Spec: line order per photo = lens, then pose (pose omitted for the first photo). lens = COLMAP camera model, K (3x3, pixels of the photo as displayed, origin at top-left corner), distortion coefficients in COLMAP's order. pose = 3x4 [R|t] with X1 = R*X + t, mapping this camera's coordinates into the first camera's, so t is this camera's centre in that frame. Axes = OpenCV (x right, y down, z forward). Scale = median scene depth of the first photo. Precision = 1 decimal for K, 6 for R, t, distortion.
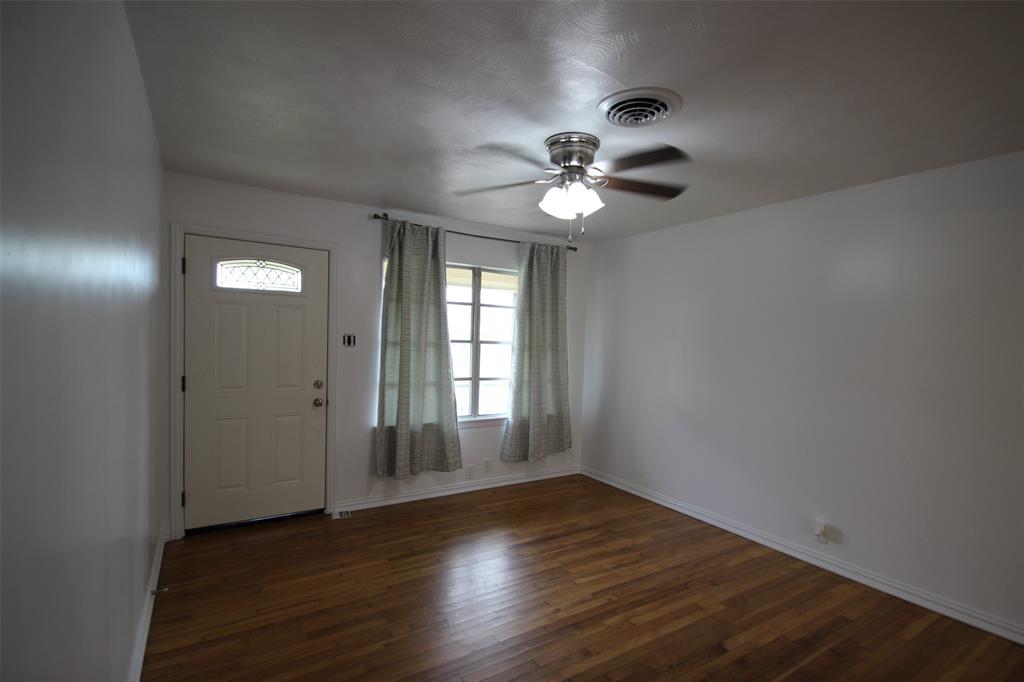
lens RADIAL K [[477.6, 0, 518.6], [0, 477.6, 359.1], [0, 0, 1]] dist [0.017118, -0.019818]
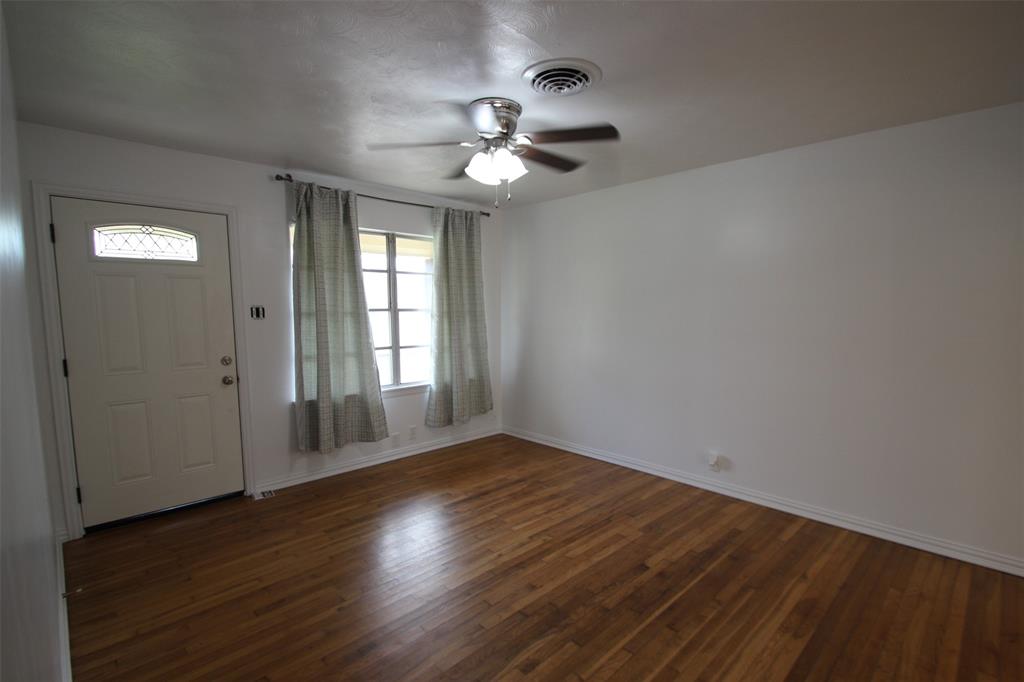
lens RADIAL K [[474.9, 0, 517.7], [0, 474.9, 359.1], [0, 0, 1]] dist [0.016140, -0.019638]
pose [[0.979135, -0.054260, 0.195835, -0.041839], [0.040540, 0.996478, 0.073406, 0.003726], [-0.199128, -0.063936, 0.977886, -0.018360]]
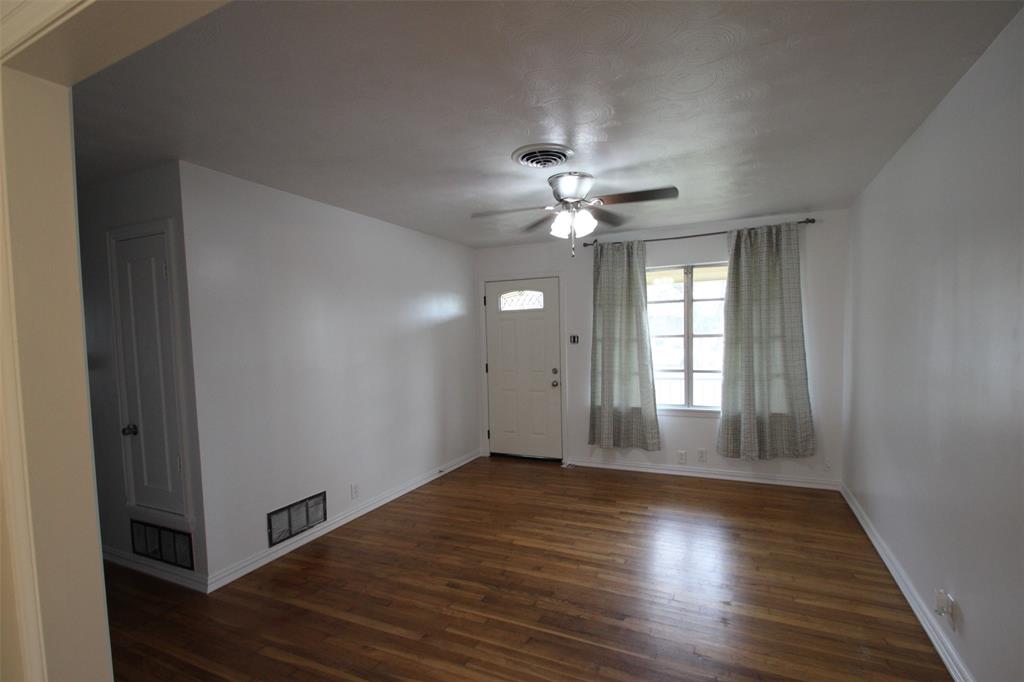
lens RADIAL K [[477.6, 0, 518.6], [0, 477.6, 359.1], [0, 0, 1]] dist [0.017118, -0.019818]
pose [[0.540724, 0.001066, -0.841199, 0.680618], [0.005522, 0.999973, 0.004817, 0.009056], [0.841182, -0.007250, 0.540704, 0.126952]]
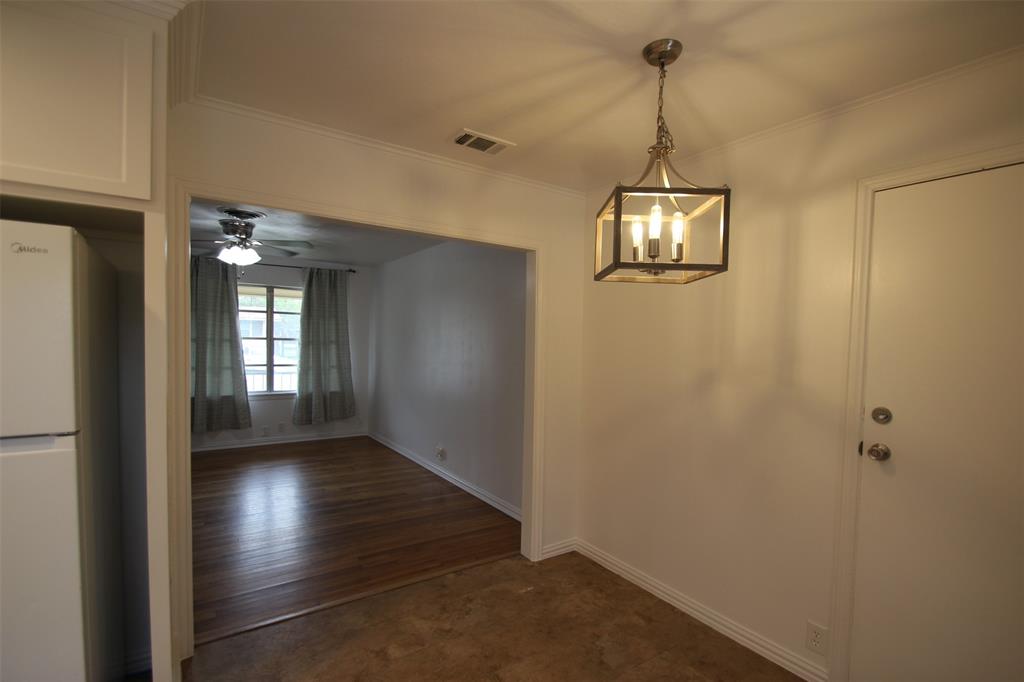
lens RADIAL K [[474.9, 0, 517.7], [0, 474.9, 359.1], [0, 0, 1]] dist [0.016140, -0.019638]
pose [[0.998857, -0.007738, 0.047168, 0.646944], [0.007759, 0.999970, -0.000254, 0.033590], [-0.047164, 0.000619, 0.998887, -0.486047]]
